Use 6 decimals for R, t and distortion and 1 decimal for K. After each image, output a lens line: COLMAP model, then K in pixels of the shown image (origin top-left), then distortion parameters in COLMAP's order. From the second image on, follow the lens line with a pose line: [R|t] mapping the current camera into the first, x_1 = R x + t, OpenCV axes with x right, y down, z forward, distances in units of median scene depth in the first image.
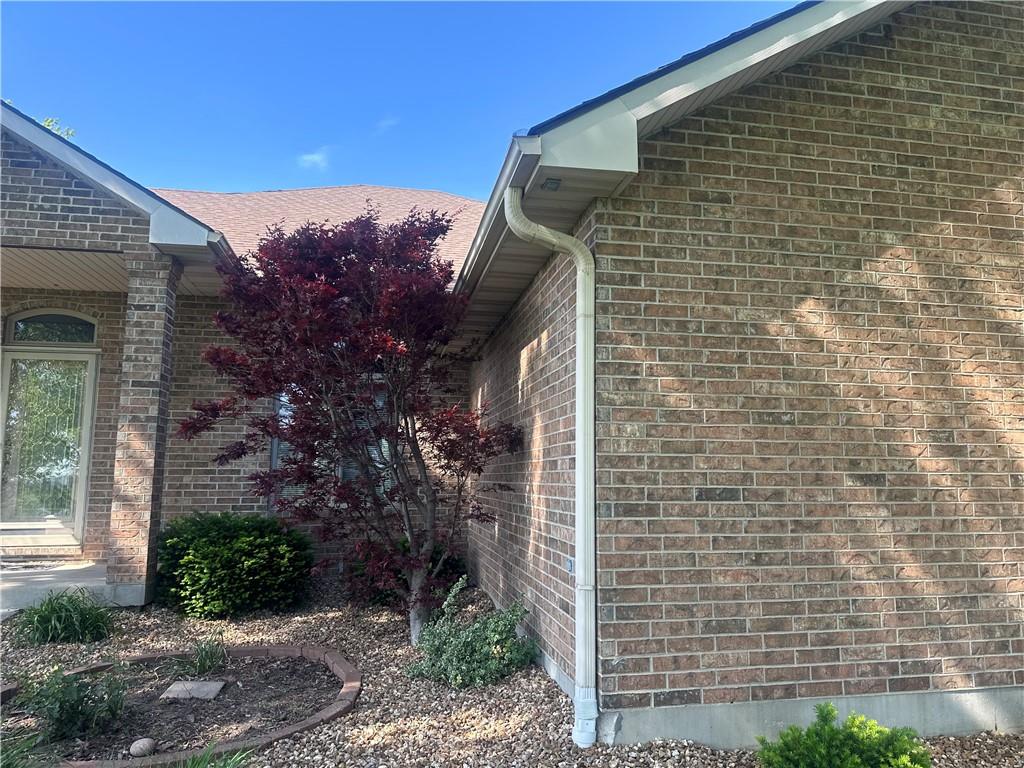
lens RADIAL K [[722.3, 0, 535.5], [0, 722.3, 377.2], [0, 0, 1]] dist [0.078173, -0.102611]
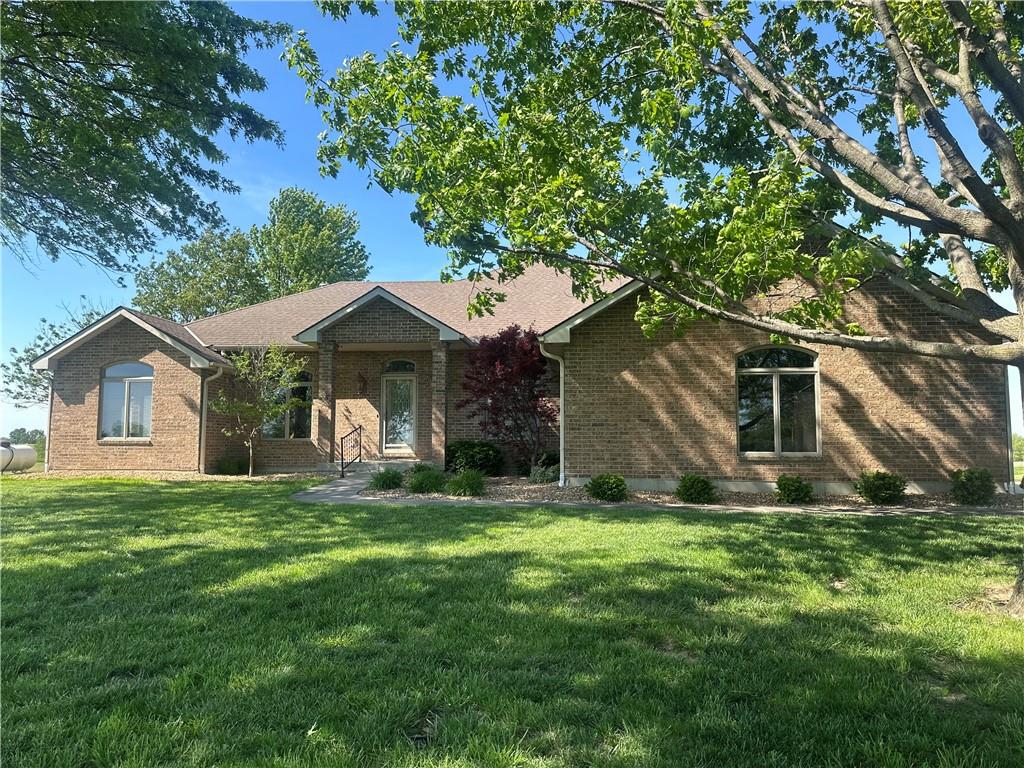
lens RADIAL K [[722.3, 0, 520.3], [0, 722.3, 383.8], [0, 0, 1]] dist [0.078173, -0.102611]
pose [[0.955731, -0.024318, -0.293235, 0.634167], [0.040617, 0.997942, 0.049623, -0.163147], [0.291425, -0.059336, 0.954752, -1.737940]]
